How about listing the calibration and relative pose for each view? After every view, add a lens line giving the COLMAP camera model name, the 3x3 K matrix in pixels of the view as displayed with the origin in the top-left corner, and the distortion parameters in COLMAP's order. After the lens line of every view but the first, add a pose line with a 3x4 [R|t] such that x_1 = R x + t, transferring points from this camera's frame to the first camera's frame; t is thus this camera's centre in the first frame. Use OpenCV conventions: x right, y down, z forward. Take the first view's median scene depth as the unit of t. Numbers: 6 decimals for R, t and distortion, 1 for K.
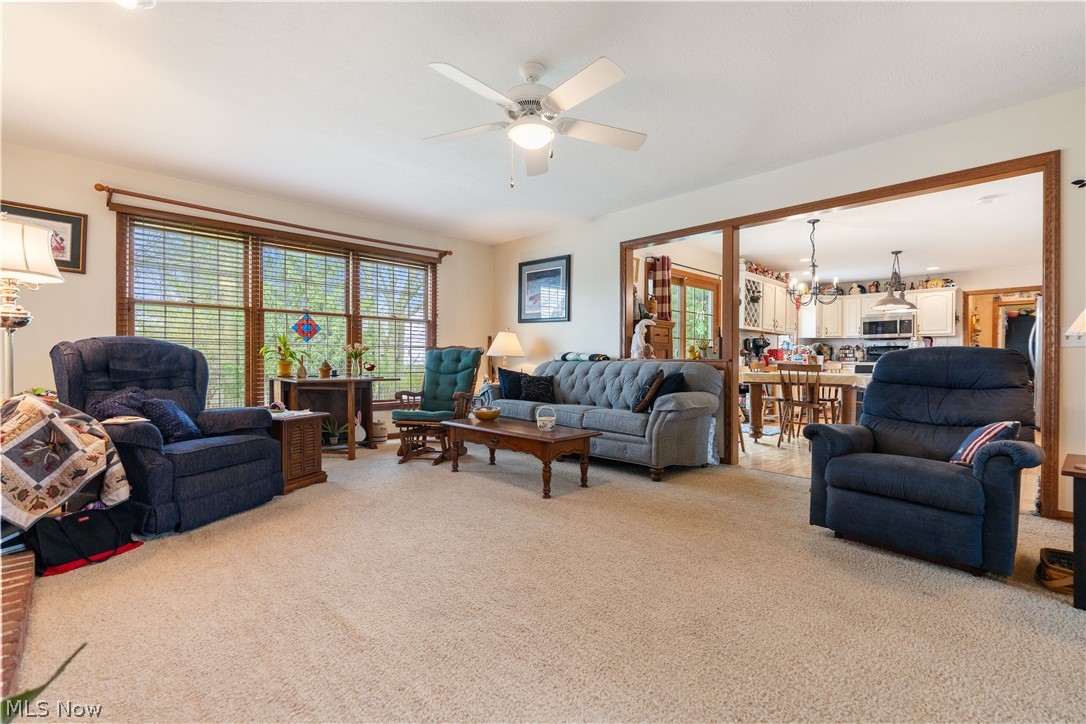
lens RADIAL K [[490.4, 0, 541.6], [0, 490.4, 358.8], [0, 0, 1]] dist [0.002835, -0.000795]
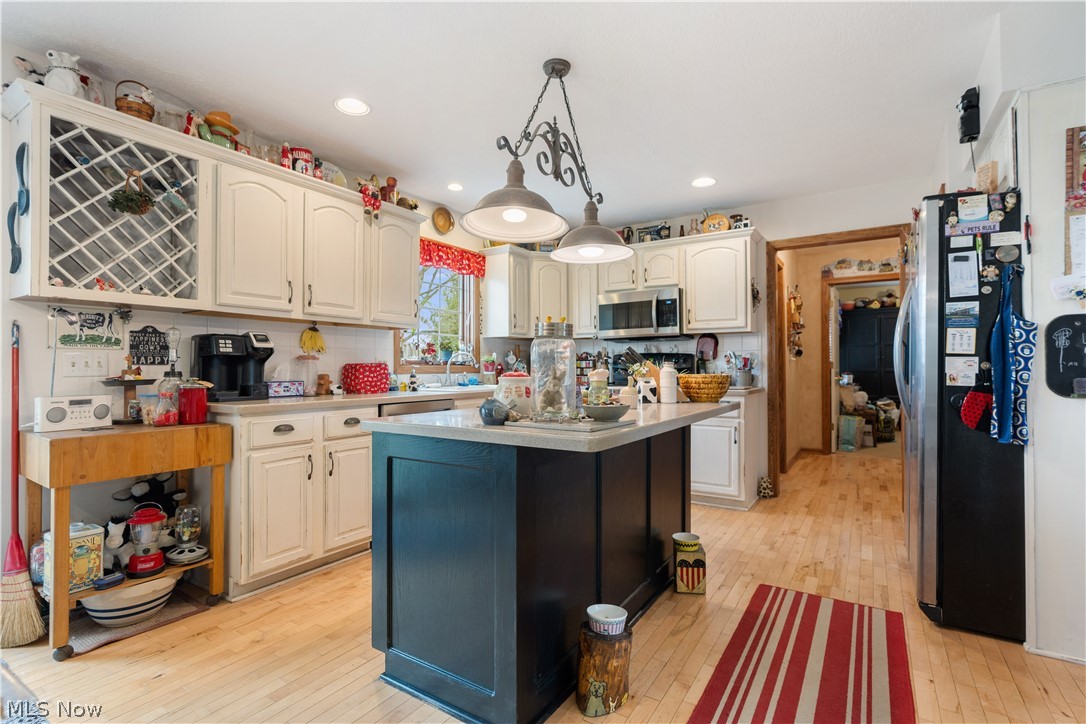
lens RADIAL K [[516.5, 0, 542.7], [0, 516.5, 362.7], [0, 0, 1]] dist [-0.003545, 0.000735]
pose [[0.972642, -0.010624, 0.232066, 0.857818], [0.011691, 0.999926, -0.003222, -0.028257], [-0.232015, 0.005847, 0.972695, 0.909040]]
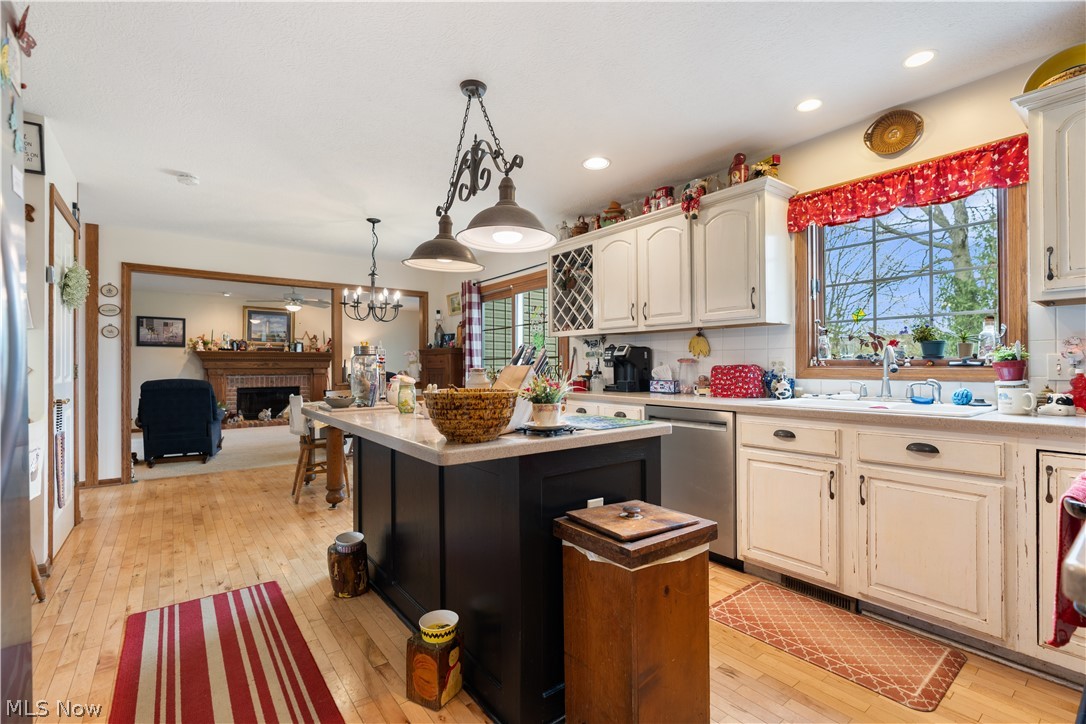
lens RADIAL K [[490.4, 0, 545.3], [0, 490.4, 365.9], [0, 0, 1]] dist [0.002835, -0.000795]
pose [[-0.111359, -0.009094, -0.993739, 1.439484], [0.005128, 0.999940, -0.009726, -0.026977], [0.993767, -0.006179, -0.111306, 1.481038]]
